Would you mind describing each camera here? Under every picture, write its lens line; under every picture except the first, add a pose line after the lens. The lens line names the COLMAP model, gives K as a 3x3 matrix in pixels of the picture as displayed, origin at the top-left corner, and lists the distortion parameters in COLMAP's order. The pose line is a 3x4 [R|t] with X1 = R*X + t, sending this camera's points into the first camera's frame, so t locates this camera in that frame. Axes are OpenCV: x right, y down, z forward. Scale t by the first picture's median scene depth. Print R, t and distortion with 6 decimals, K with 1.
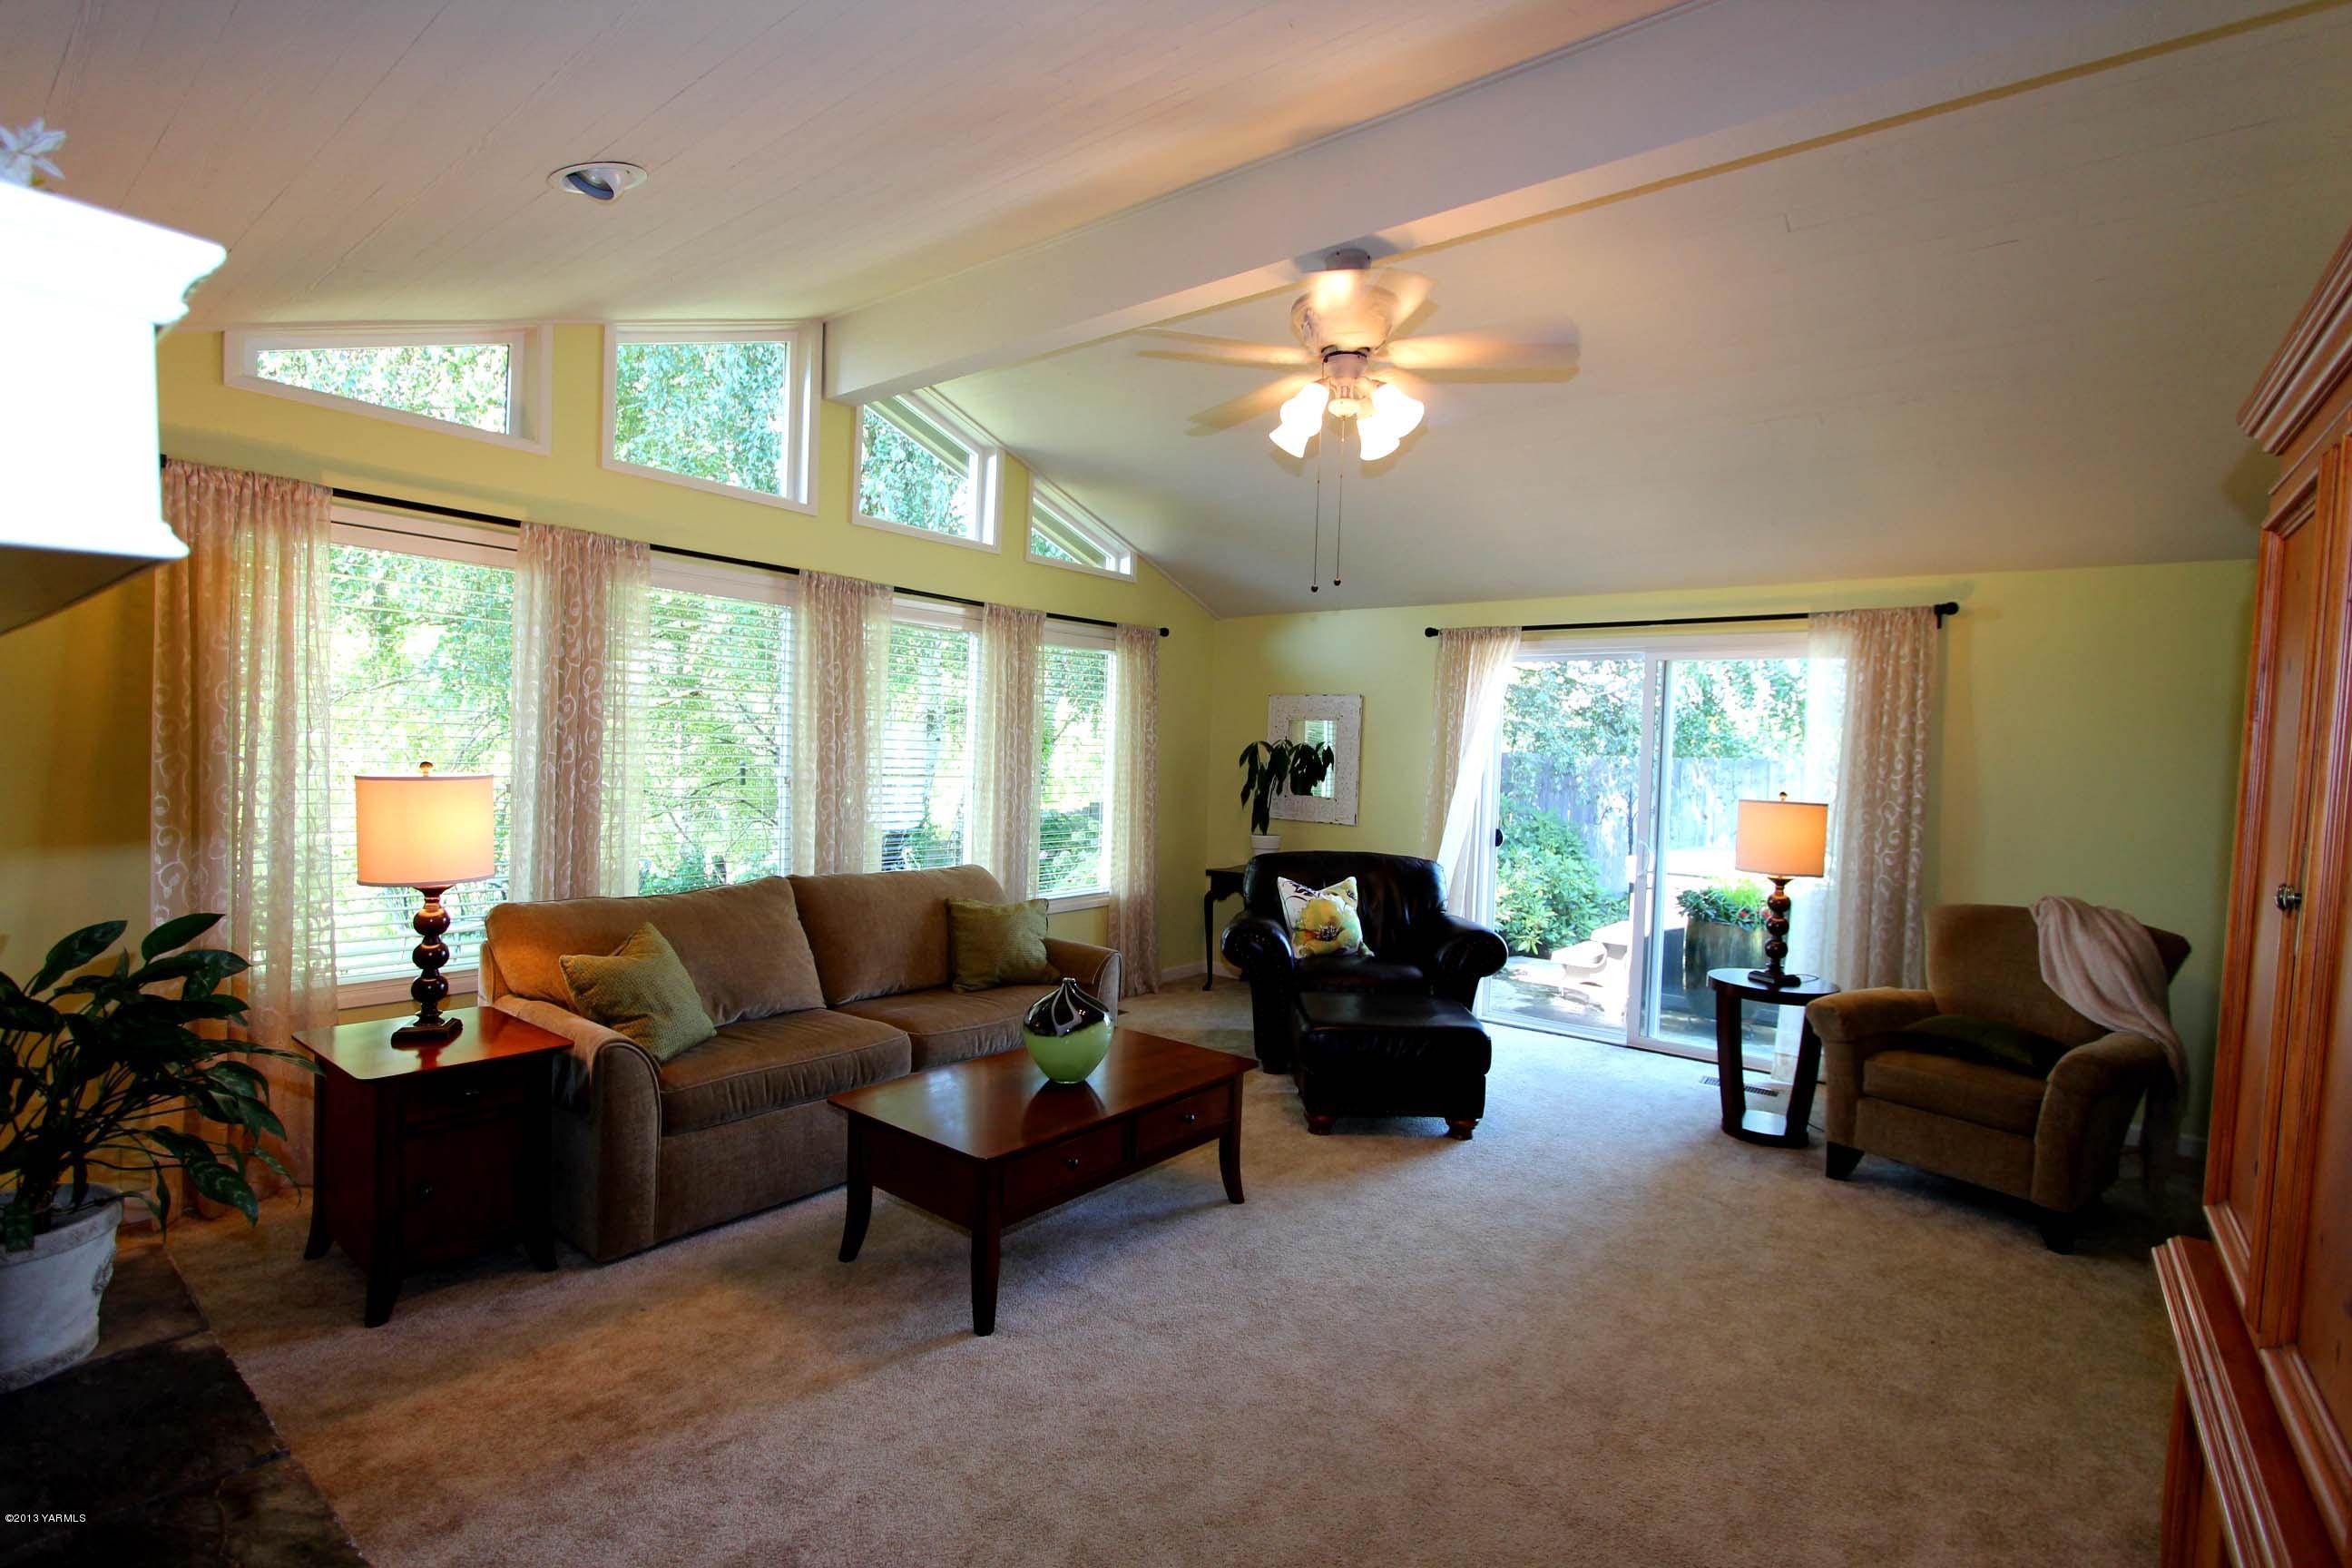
lens RADIAL K [[1097.0, 0, 1164.6], [0, 1097.0, 780.0], [0, 0, 1]] dist [-0.012348, 0.000487]
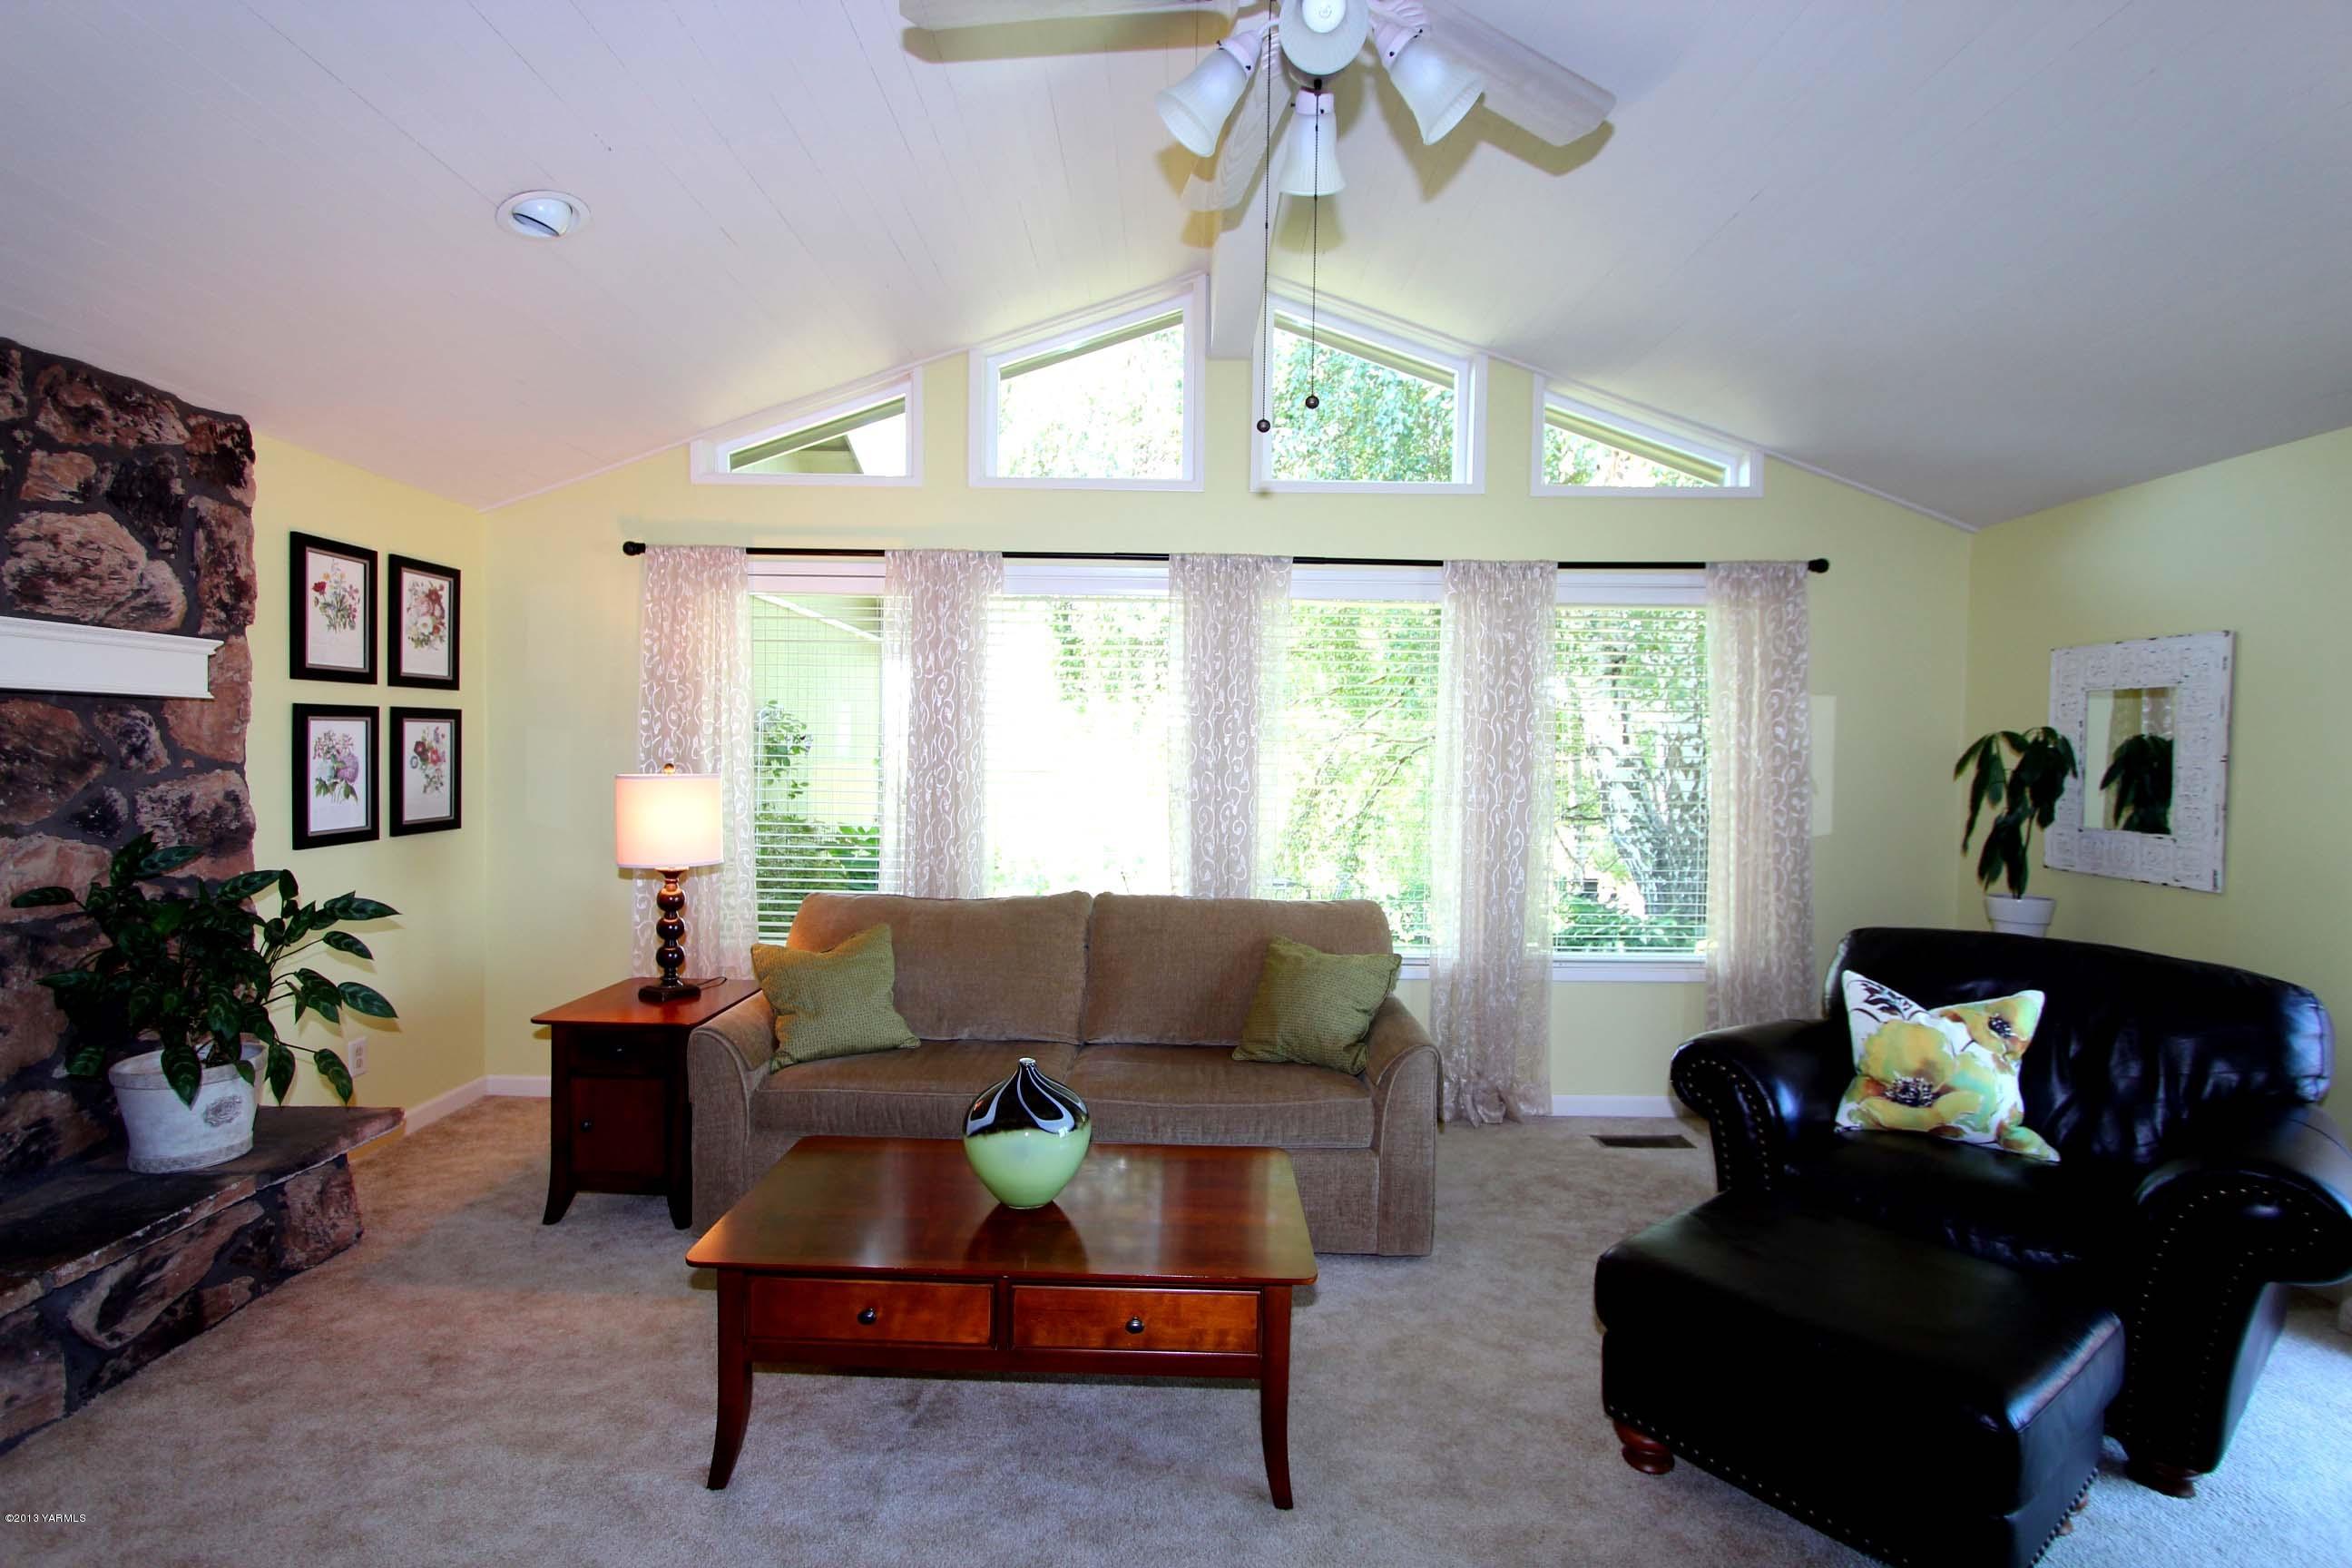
lens RADIAL K [[1089.4, 0, 1170.1], [0, 1089.4, 778.0], [0, 0, 1]] dist [-0.017793, 0.000598]
pose [[0.612999, -0.001303, -0.790083, 0.356688], [-0.015594, 0.999784, -0.013747, 0.004323], [0.789930, 0.020747, 0.612846, 0.430700]]
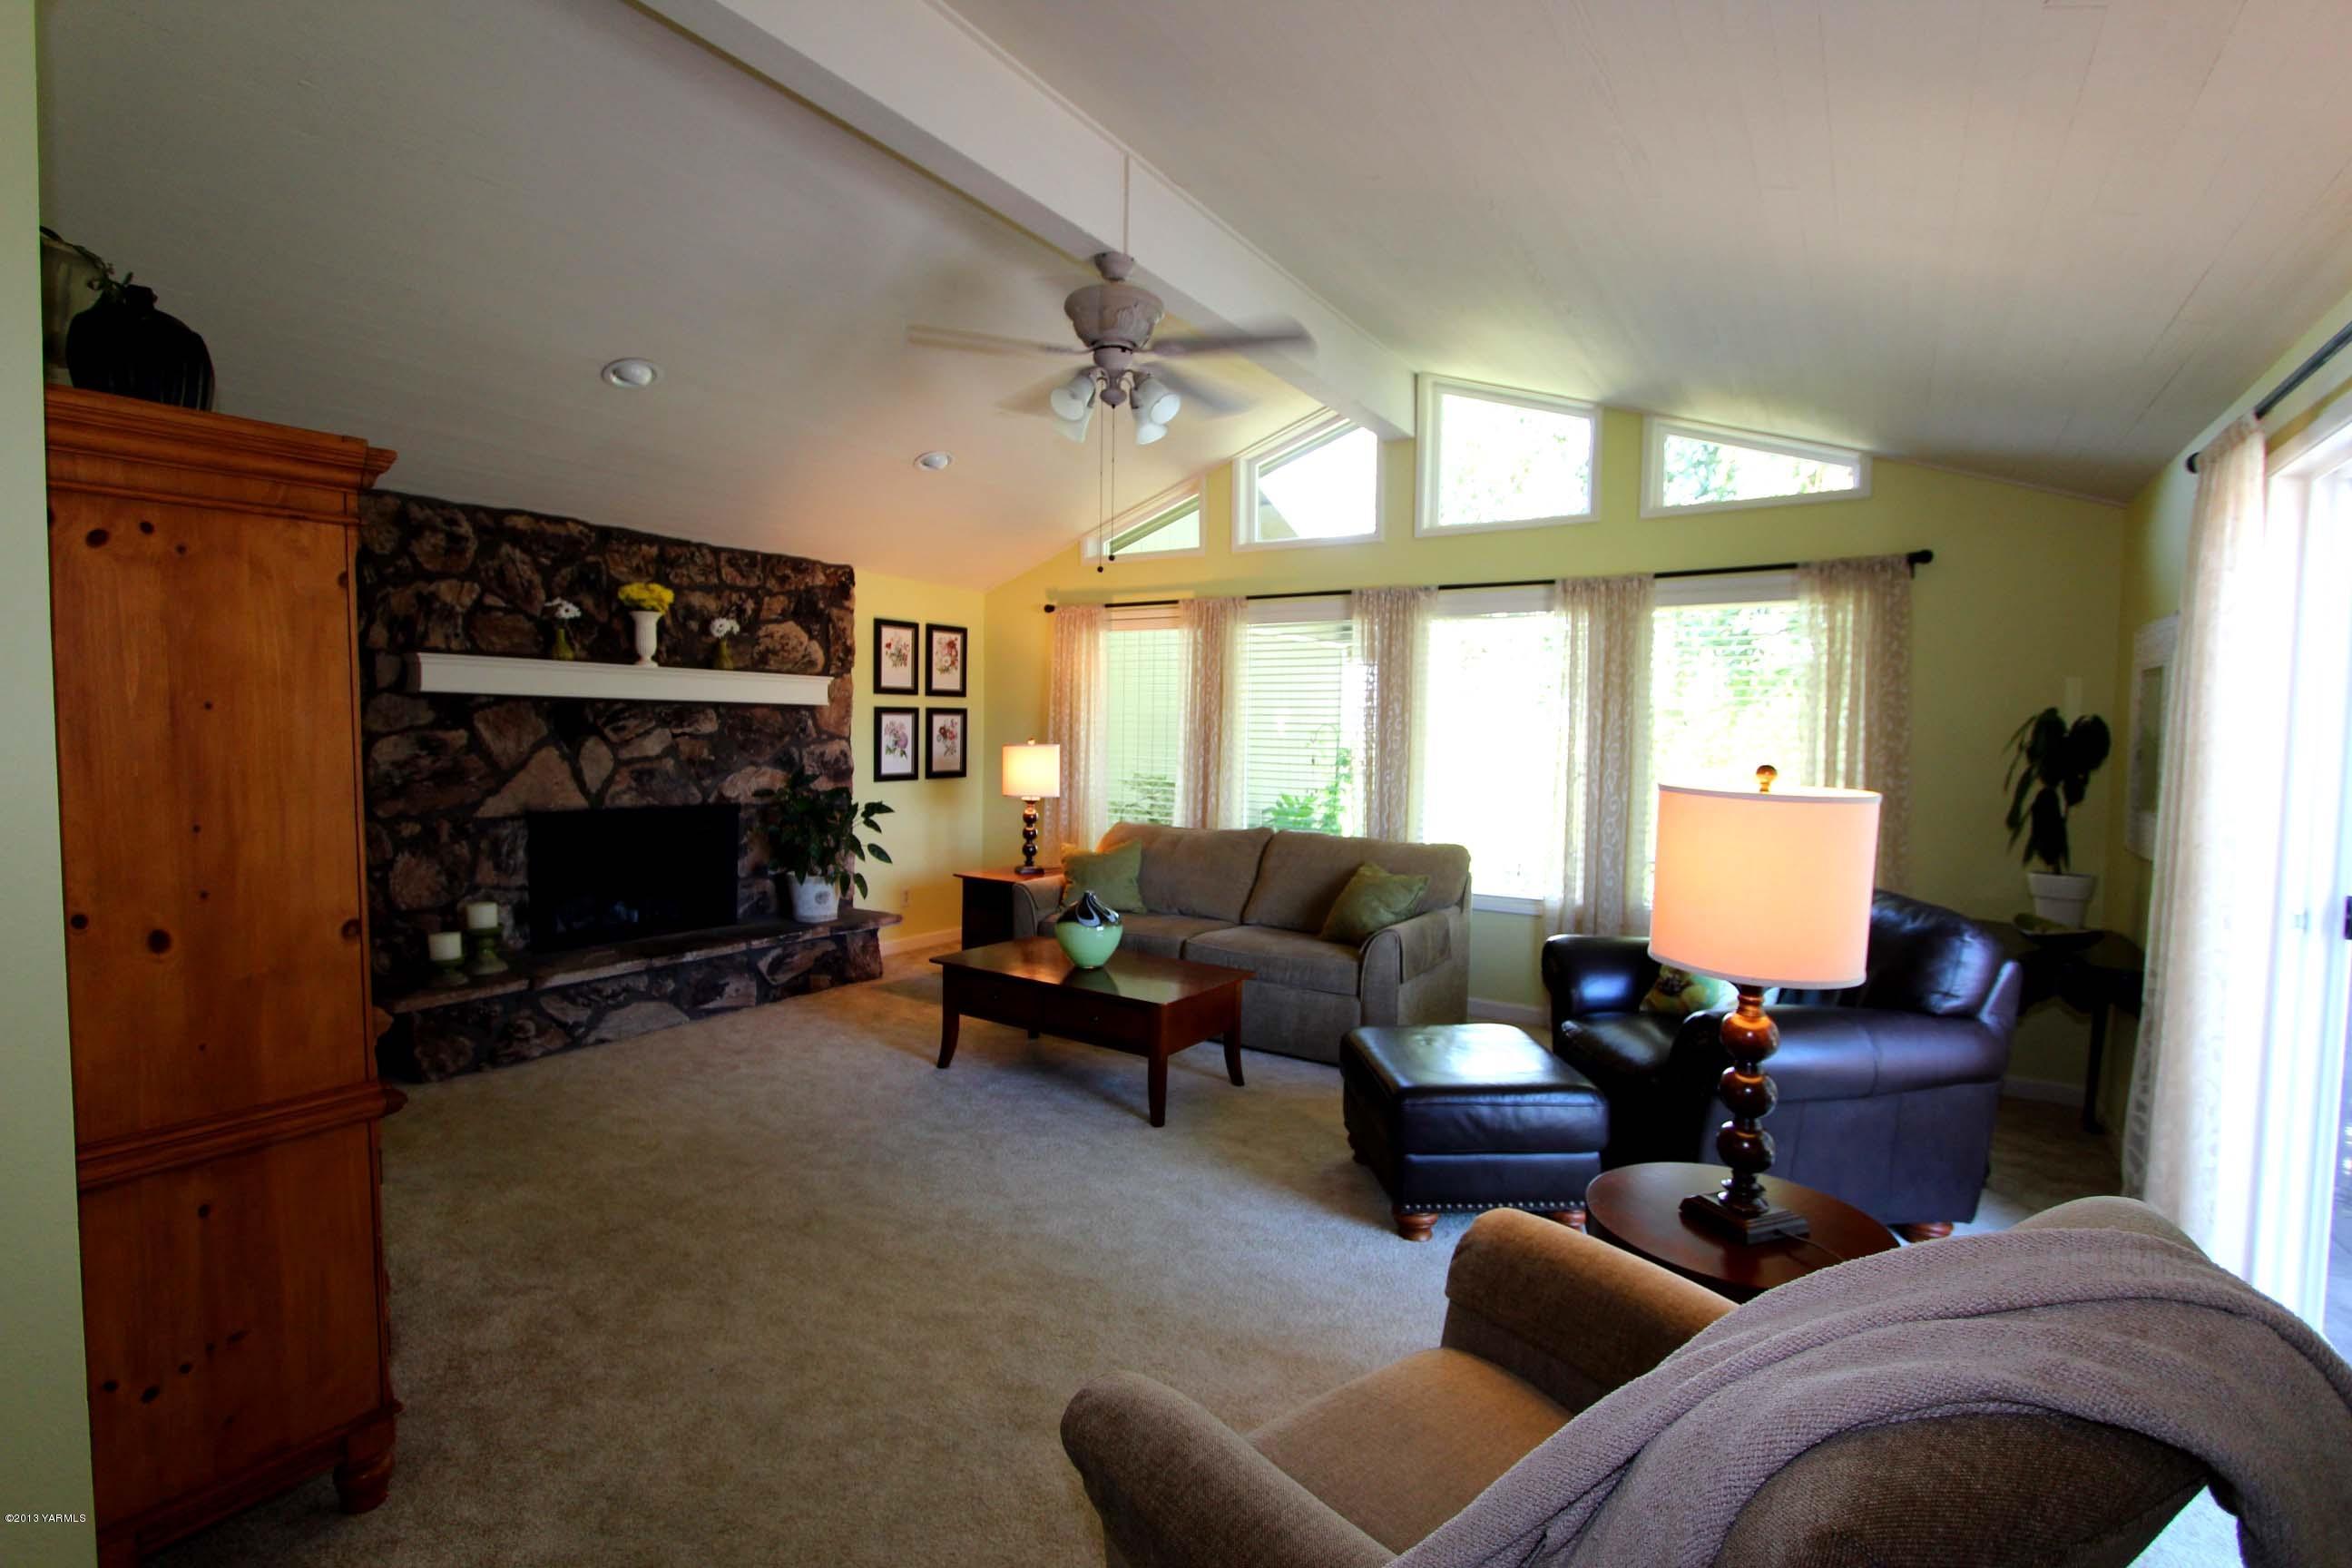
lens RADIAL K [[1082.9, 0, 1150.3], [0, 1082.9, 779.0], [0, 0, 1]] dist [-0.038602, 0.000193]
pose [[0.076218, 0.014014, -0.996993, 0.830863], [-0.039222, 0.999169, 0.011047, 0.017439], [0.996319, 0.038262, 0.076705, 0.649130]]
